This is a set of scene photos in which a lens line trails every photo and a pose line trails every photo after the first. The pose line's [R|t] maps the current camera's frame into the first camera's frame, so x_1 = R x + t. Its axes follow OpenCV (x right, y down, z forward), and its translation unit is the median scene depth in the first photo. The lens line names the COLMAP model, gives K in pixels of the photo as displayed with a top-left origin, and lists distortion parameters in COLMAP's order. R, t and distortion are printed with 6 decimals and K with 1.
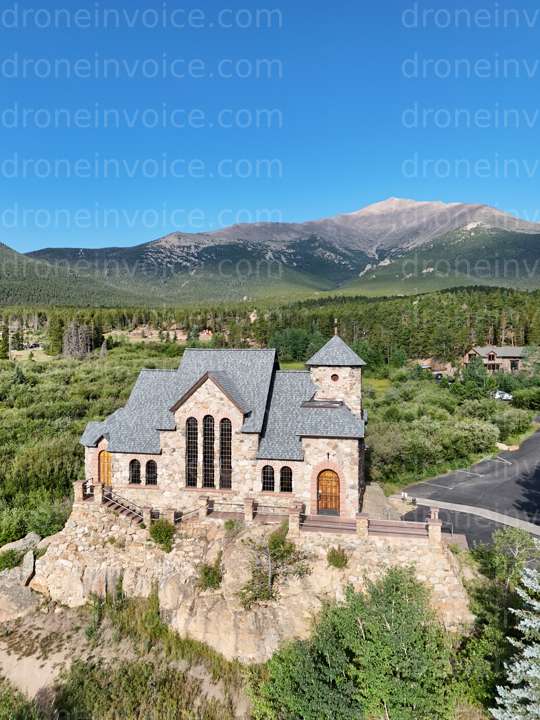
lens RADIAL K [[529.0, 0, 267.3], [0, 529.0, 354.4], [0, 0, 1]] dist [0.058920, -0.036054]
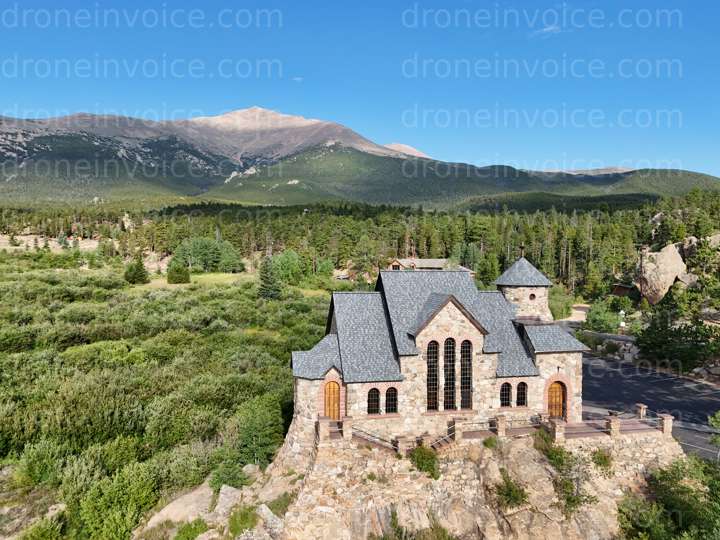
lens RADIAL K [[529.0, 0, 360.9], [0, 529.0, 270.0], [0, 0, 1]] dist [0.058920, -0.036054]
pose [[0.911070, -0.006349, 0.412203, -0.679341], [0.000733, 0.999905, 0.013781, -0.028283], [-0.412251, -0.012254, 0.910988, 0.153173]]
